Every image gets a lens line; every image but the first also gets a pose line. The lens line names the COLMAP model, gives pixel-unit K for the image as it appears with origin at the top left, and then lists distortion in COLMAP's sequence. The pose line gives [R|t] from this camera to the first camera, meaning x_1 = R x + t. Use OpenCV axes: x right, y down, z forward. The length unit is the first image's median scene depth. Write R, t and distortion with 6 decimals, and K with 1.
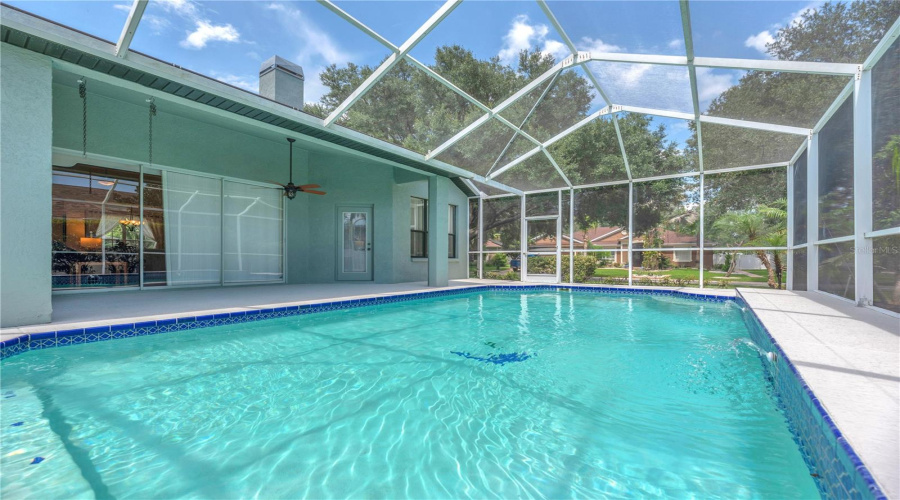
lens RADIAL K [[374.4, 0, 449.7], [0, 374.4, 255.4], [0, 0, 1]] dist [-0.002643, 0.000046]
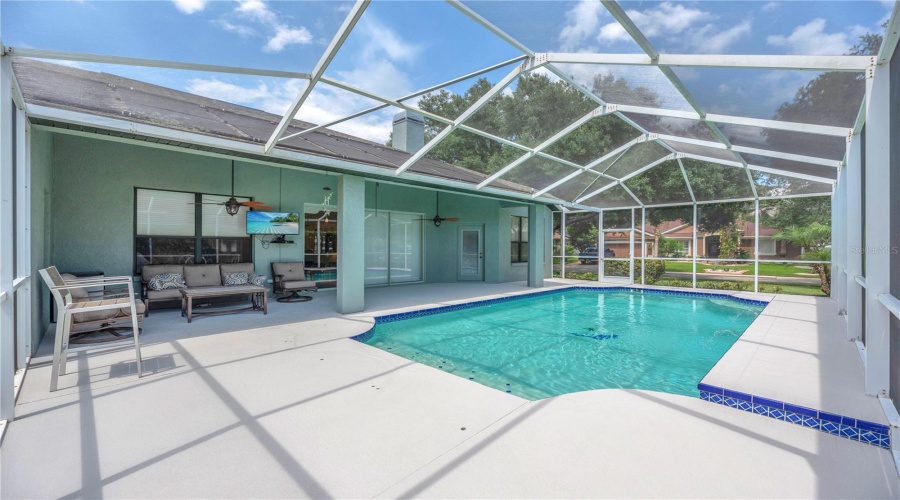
lens RADIAL K [[374.4, 0, 452.8], [0, 374.4, 243.9], [0, 0, 1]] dist [-0.002643, 0.000046]
pose [[0.987994, 0.002367, -0.154473, -0.102596], [-0.001896, 0.999993, 0.003195, -0.064193], [0.154479, -0.002863, 0.987992, -0.311125]]
